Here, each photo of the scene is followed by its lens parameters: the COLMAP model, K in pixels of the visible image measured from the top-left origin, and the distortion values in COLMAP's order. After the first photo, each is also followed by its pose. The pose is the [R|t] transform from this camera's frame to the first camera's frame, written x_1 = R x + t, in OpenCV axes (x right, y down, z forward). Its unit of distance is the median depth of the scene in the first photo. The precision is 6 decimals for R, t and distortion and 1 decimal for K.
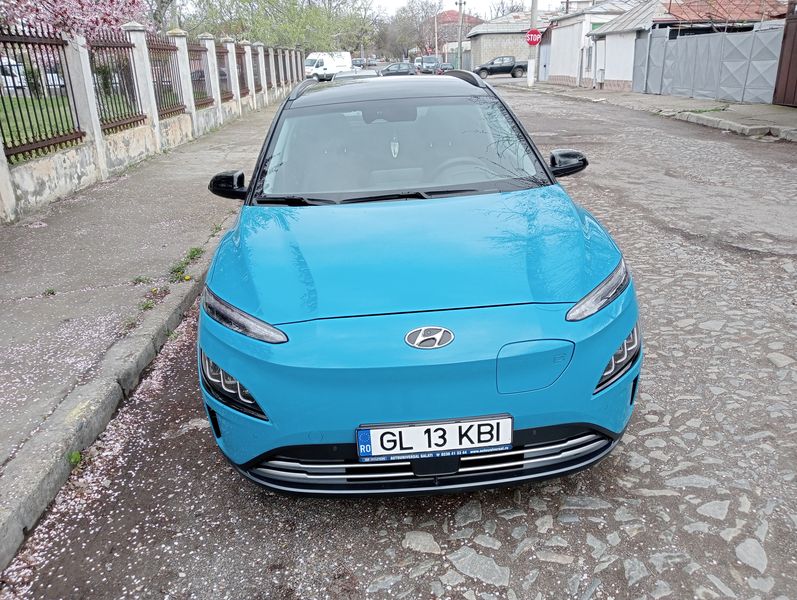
lens RADIAL K [[635.0, 0, 396.7], [0, 635.0, 288.7], [0, 0, 1]] dist [0.006635, 0.001353]
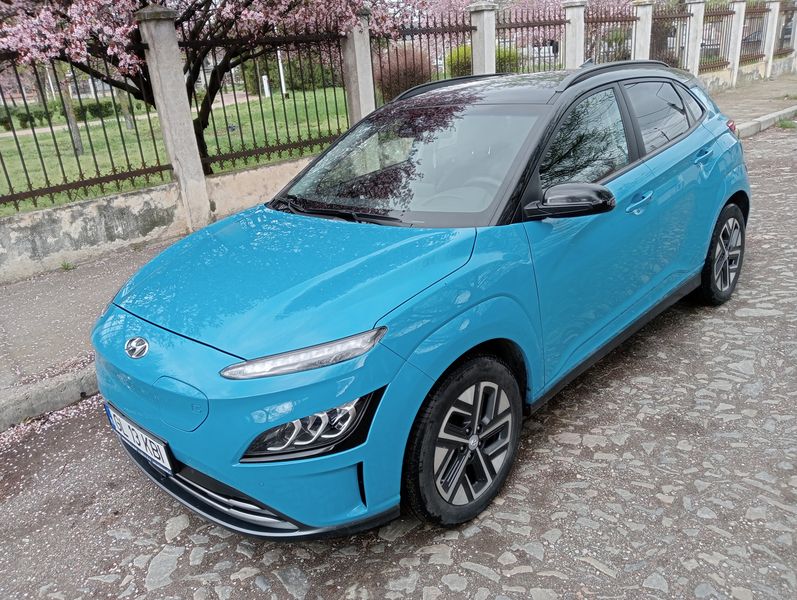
lens RADIAL K [[628.7, 0, 394.9], [0, 628.7, 297.8], [0, 0, 1]] dist [0.061604, -0.116984]
pose [[0.665836, 0.239249, -0.706698, 0.634589], [-0.189652, 0.970353, 0.149822, -0.147670], [0.721592, 0.034269, 0.691470, 0.318100]]
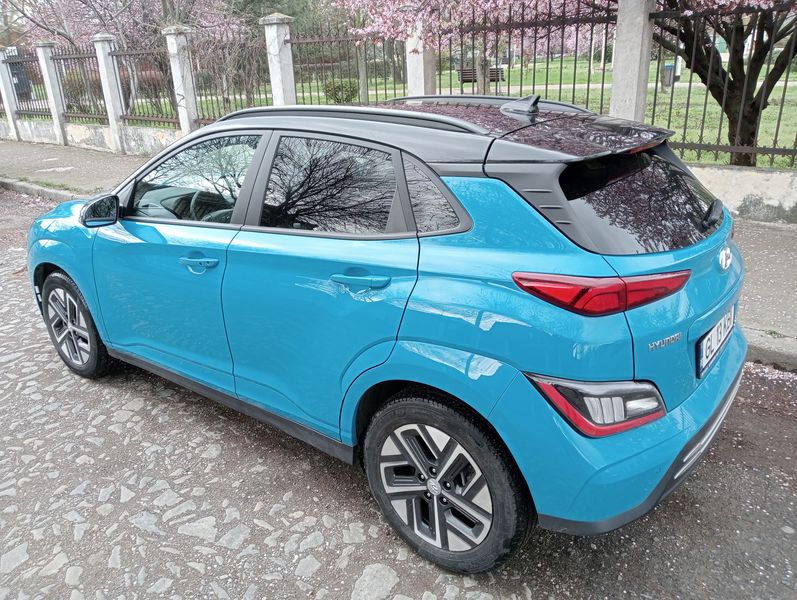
lens RADIAL K [[626.3, 0, 395.3], [0, 626.3, 299.1], [0, 0, 1]] dist [0.066029, -0.119069]
pose [[-0.664033, 0.320205, -0.675669, 0.591908], [-0.196596, 0.797092, 0.570959, -0.645513], [0.721395, 0.511970, -0.466344, 1.668519]]
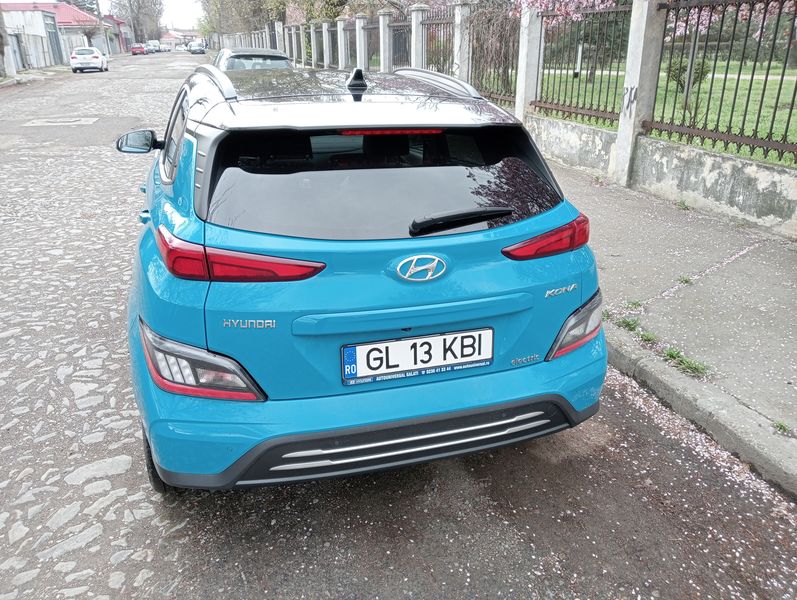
lens RADIAL K [[628.7, 0, 394.9], [0, 628.7, 297.8], [0, 0, 1]] dist [0.061604, -0.116984]
pose [[-0.968792, 0.122856, -0.215288, 0.095161], [-0.053591, 0.744176, 0.665831, -0.725911], [0.242014, 0.656589, -0.714367, 1.985017]]
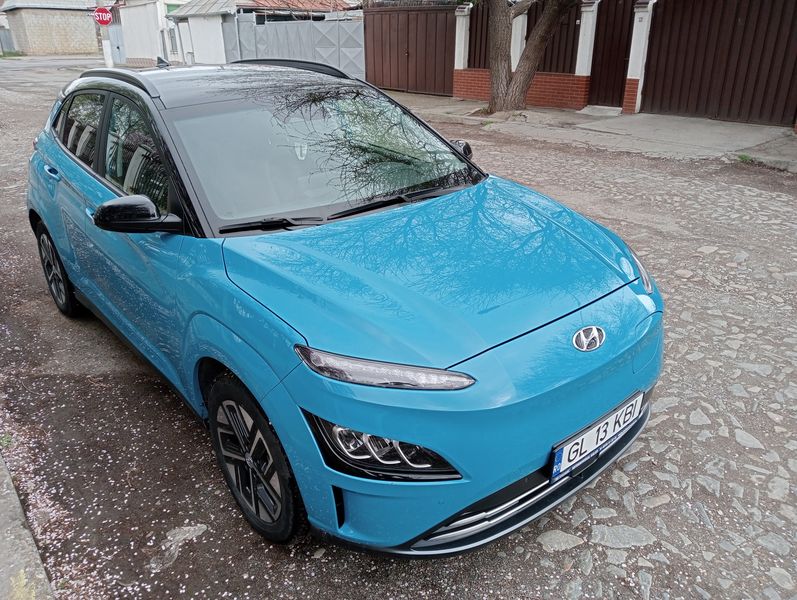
lens RADIAL K [[633.2, 0, 396.8], [0, 633.2, 296.8], [0, 0, 1]] dist [-0.003441, -0.011125]
pose [[0.795954, -0.204877, 0.569634, -0.423105], [0.182954, 0.978398, 0.096252, -0.078710], [-0.577049, 0.027604, 0.816243, 0.206041]]
